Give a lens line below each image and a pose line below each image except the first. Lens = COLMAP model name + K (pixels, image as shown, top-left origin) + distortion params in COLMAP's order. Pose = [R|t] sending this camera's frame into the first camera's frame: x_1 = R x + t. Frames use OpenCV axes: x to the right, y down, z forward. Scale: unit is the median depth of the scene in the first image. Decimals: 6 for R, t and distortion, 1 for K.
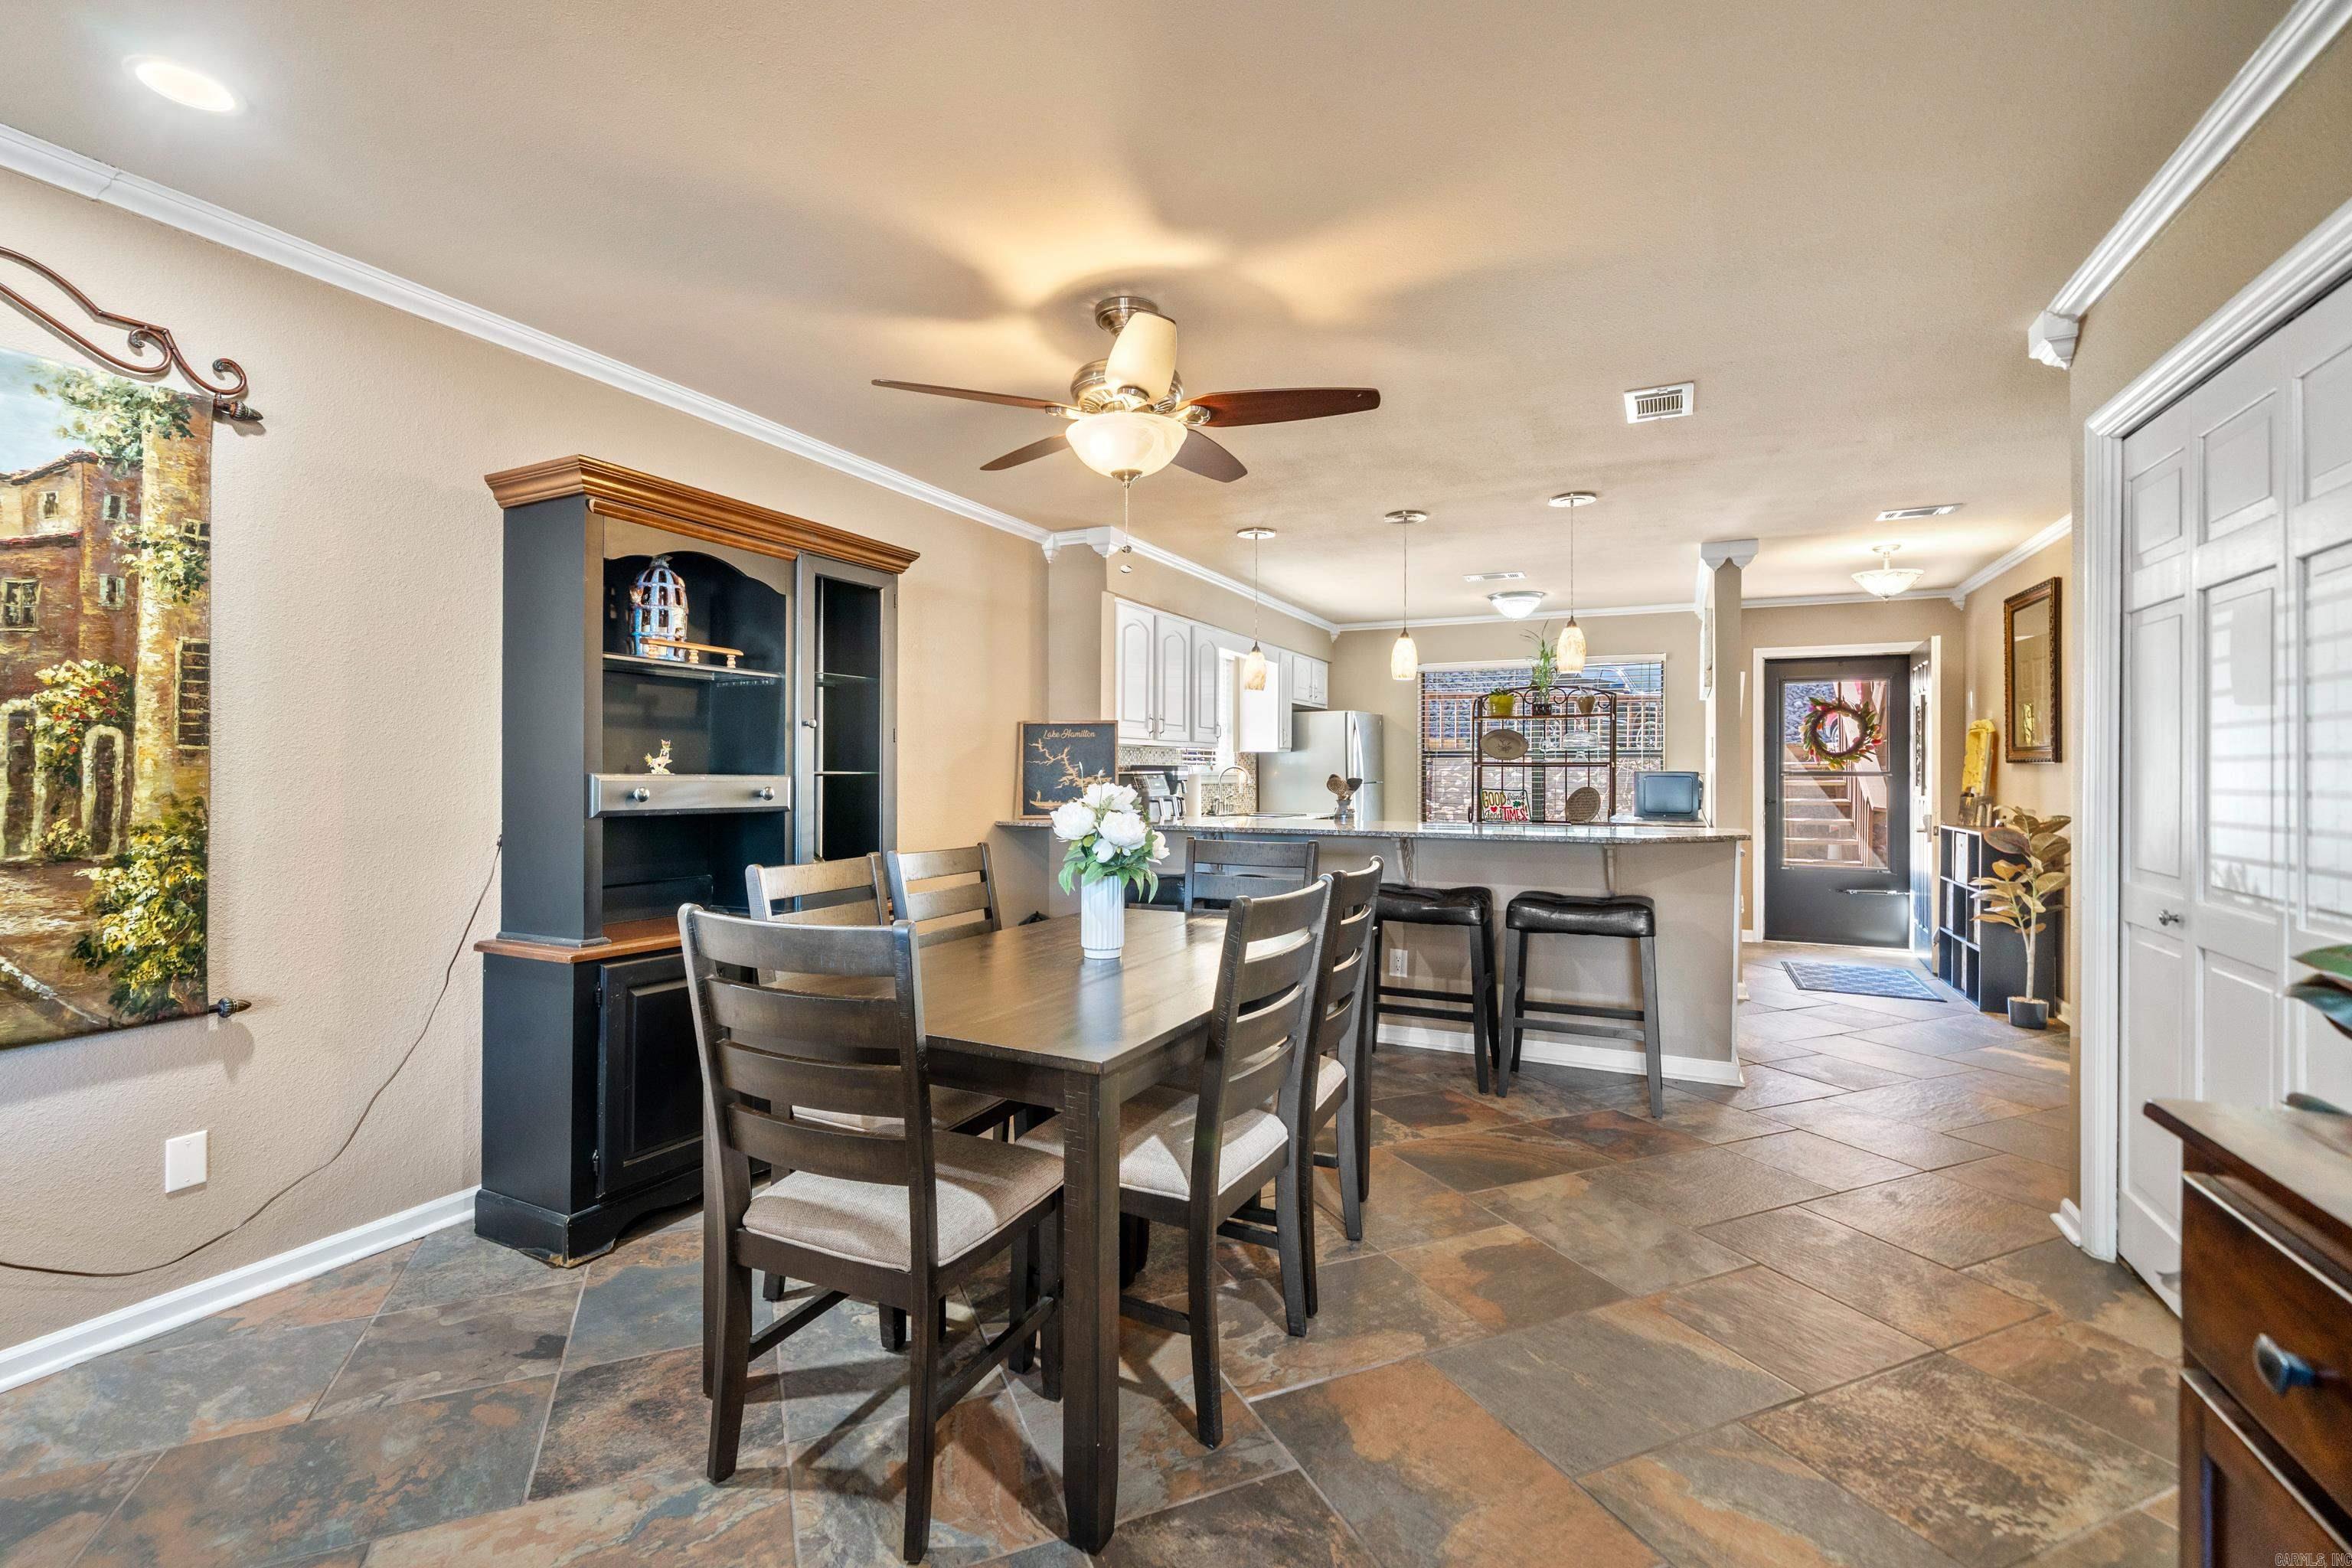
lens RADIAL K [[1024.7, 0, 1168.5], [0, 1024.7, 768.3], [0, 0, 1]] dist [-0.000002, -0.000347]
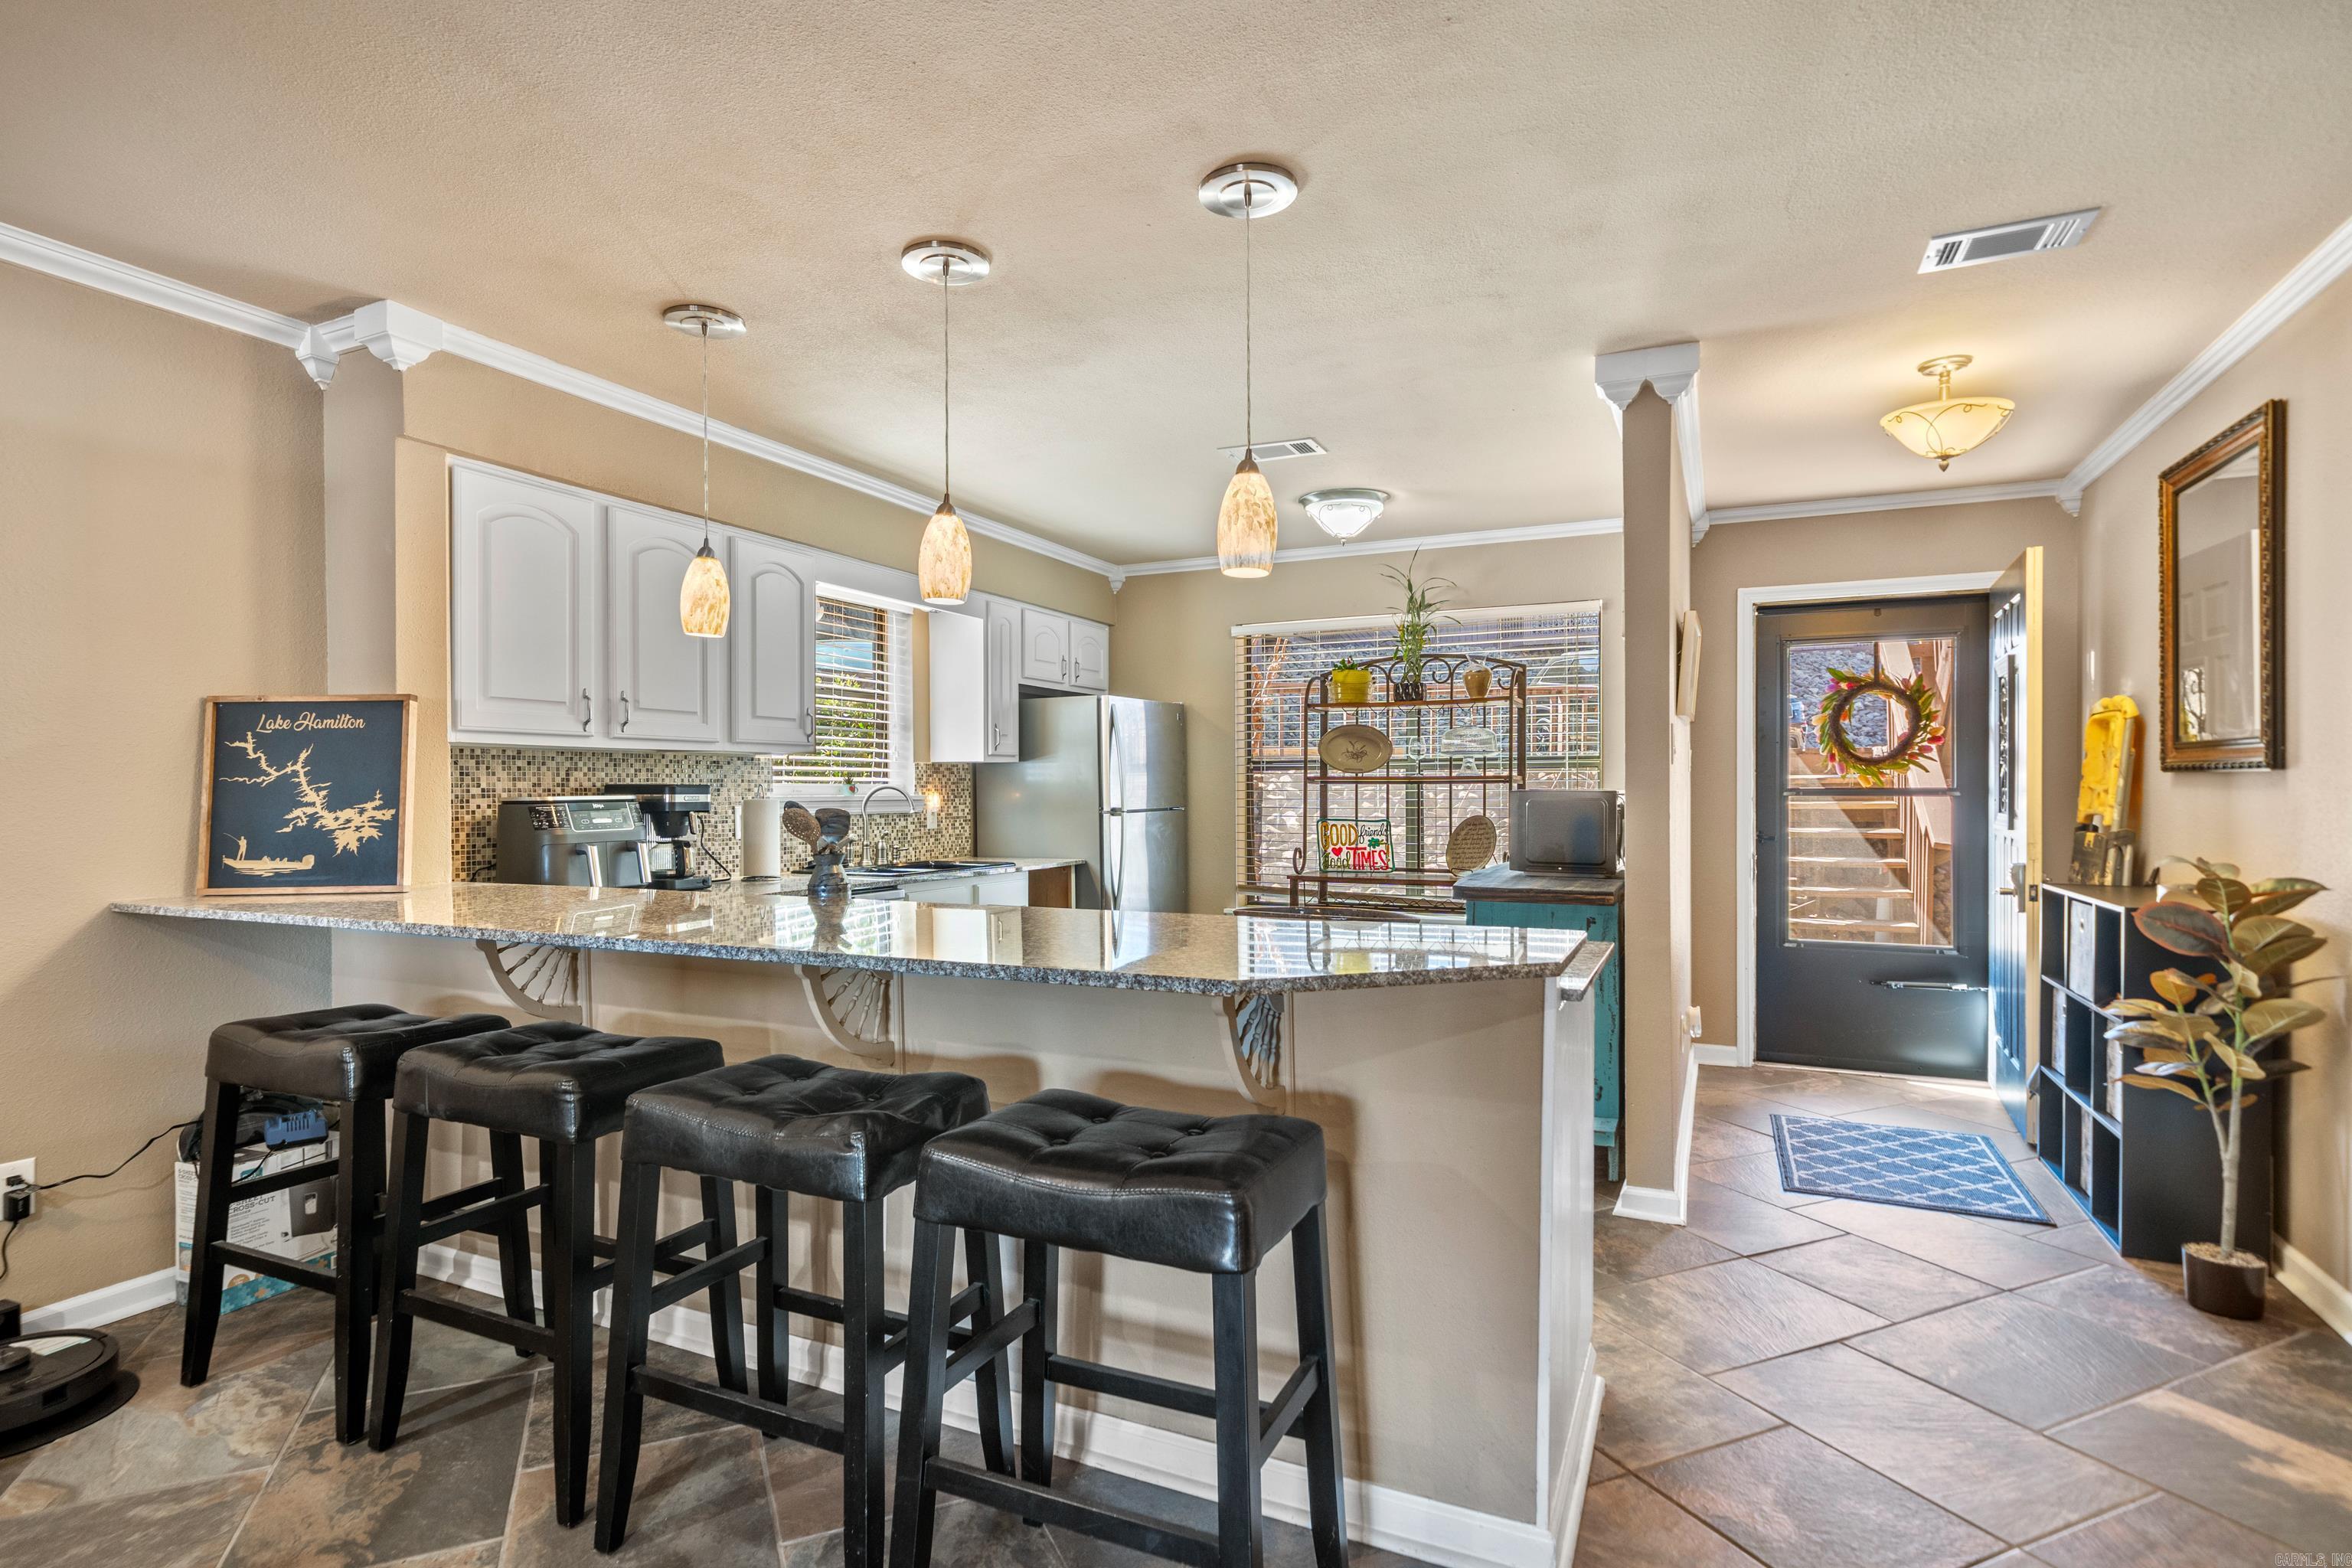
lens RADIAL K [[1171.8, 0, 1180.4], [0, 1171.8, 800.0], [0, 0, 1]] dist [0.003757, 0.000590]
pose [[0.999778, -0.005772, 0.020252, 0.257472], [0.005539, 0.999918, 0.011544, -0.000177], [-0.020317, -0.011429, 0.999728, 0.351430]]
